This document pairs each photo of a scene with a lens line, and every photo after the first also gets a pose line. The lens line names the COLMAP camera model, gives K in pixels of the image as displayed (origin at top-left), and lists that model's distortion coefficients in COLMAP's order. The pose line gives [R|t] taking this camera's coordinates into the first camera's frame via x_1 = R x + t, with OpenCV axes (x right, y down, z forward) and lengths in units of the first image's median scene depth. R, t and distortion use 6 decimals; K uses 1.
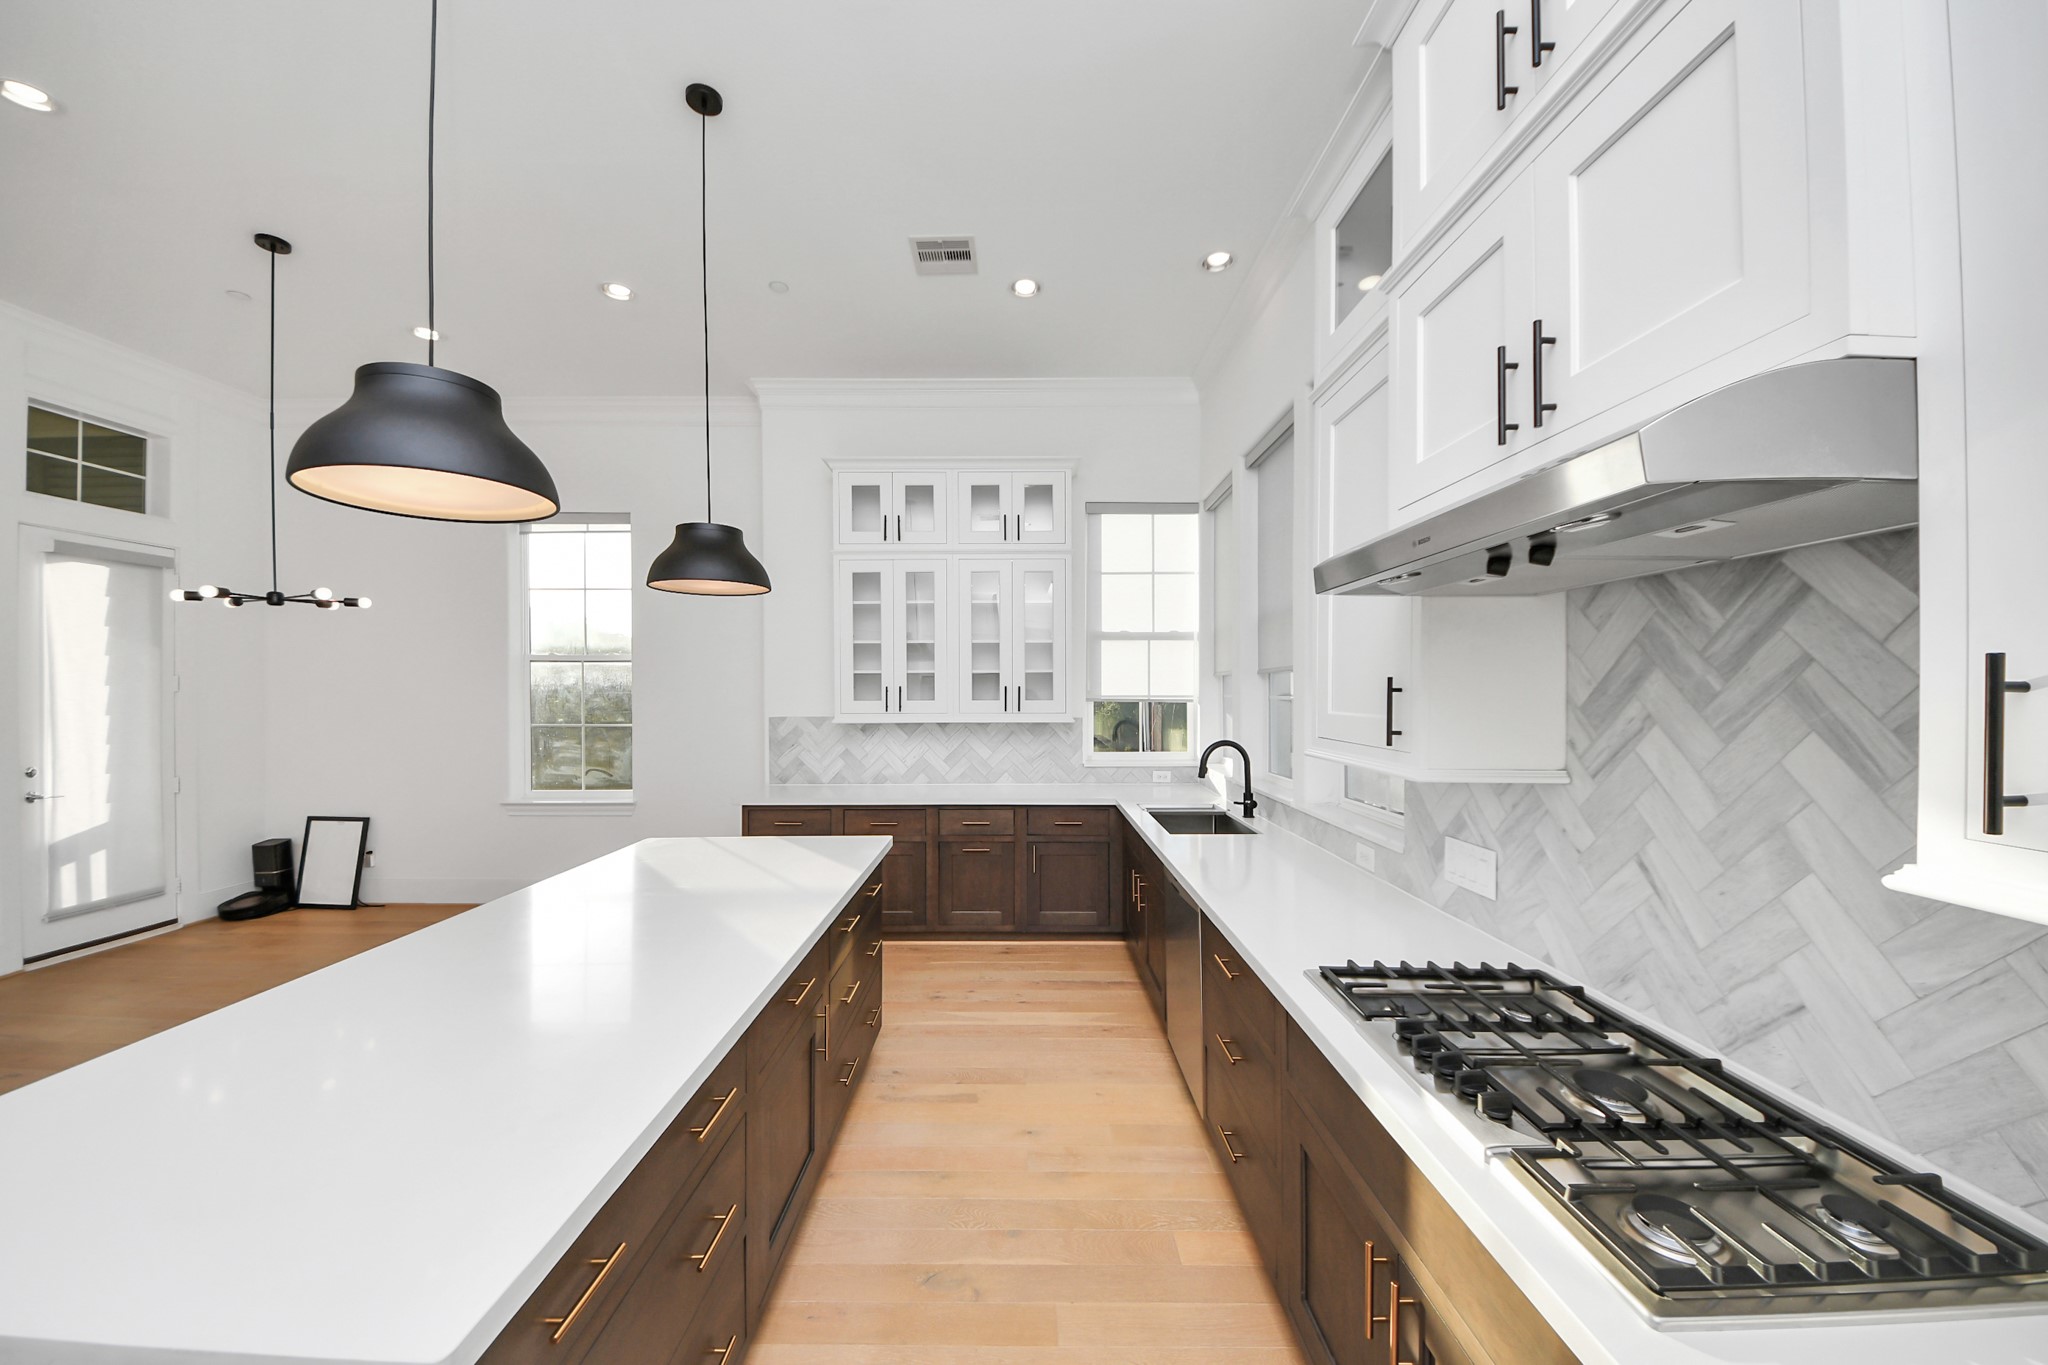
lens RADIAL K [[759.2, 0, 1025.7], [0, 759.2, 695.1], [0, 0, 1]] dist [-0.001949, -0.003230]
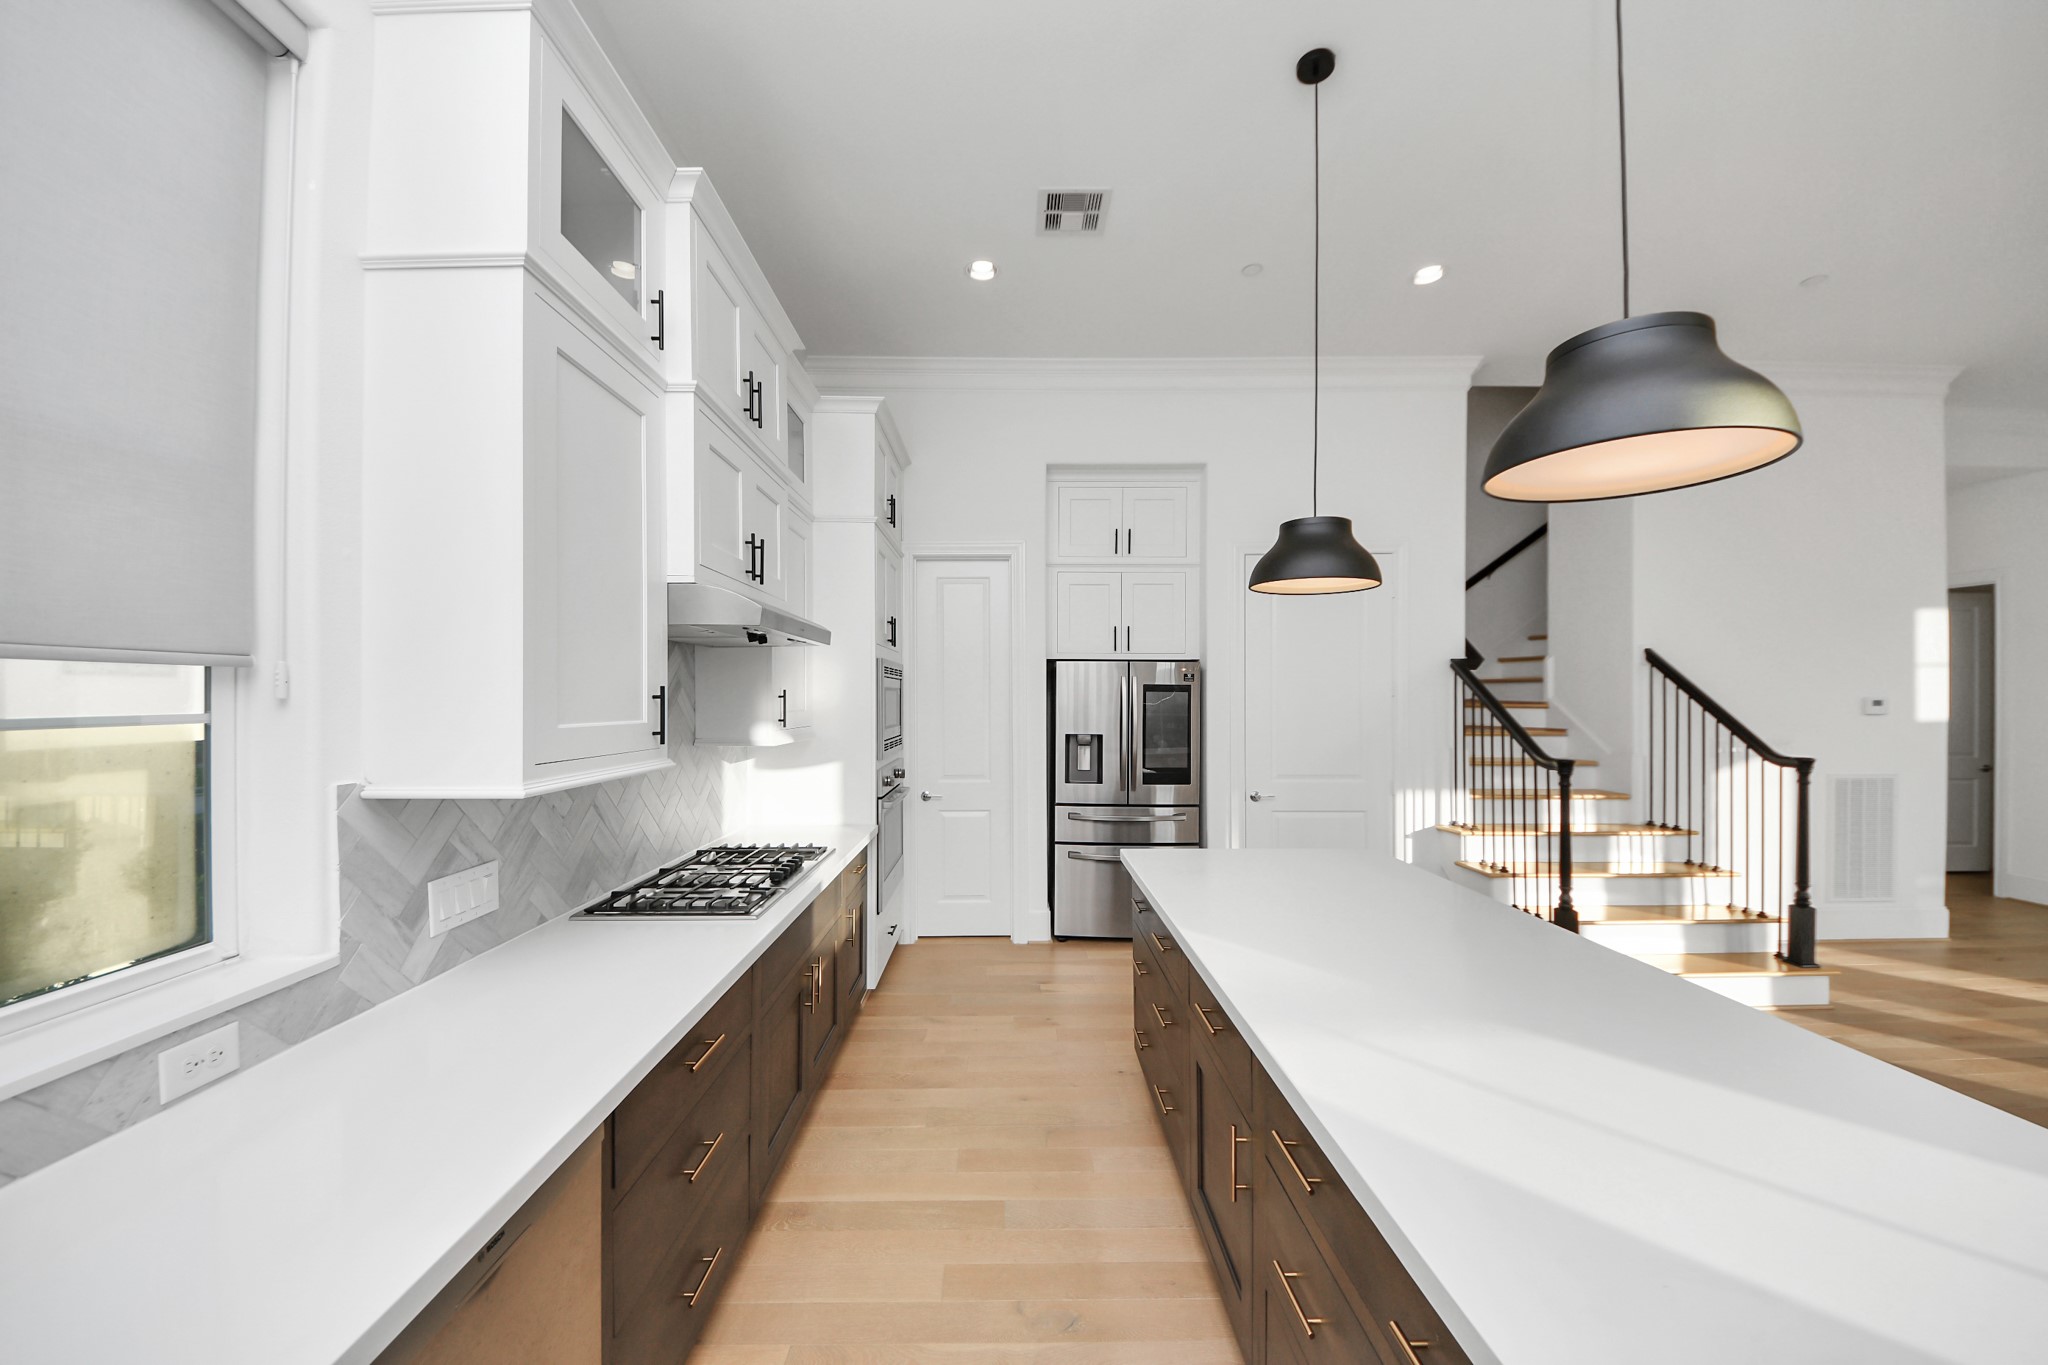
lens RADIAL K [[759.2, 0, 1021.3], [0, 759.2, 691.6], [0, 0, 1]] dist [-0.001949, -0.003230]
pose [[-0.999976, 0.005992, -0.003576, -0.069373], [0.005991, 0.999982, 0.000312, -0.010971], [0.003578, 0.000290, -0.999994, 1.985044]]
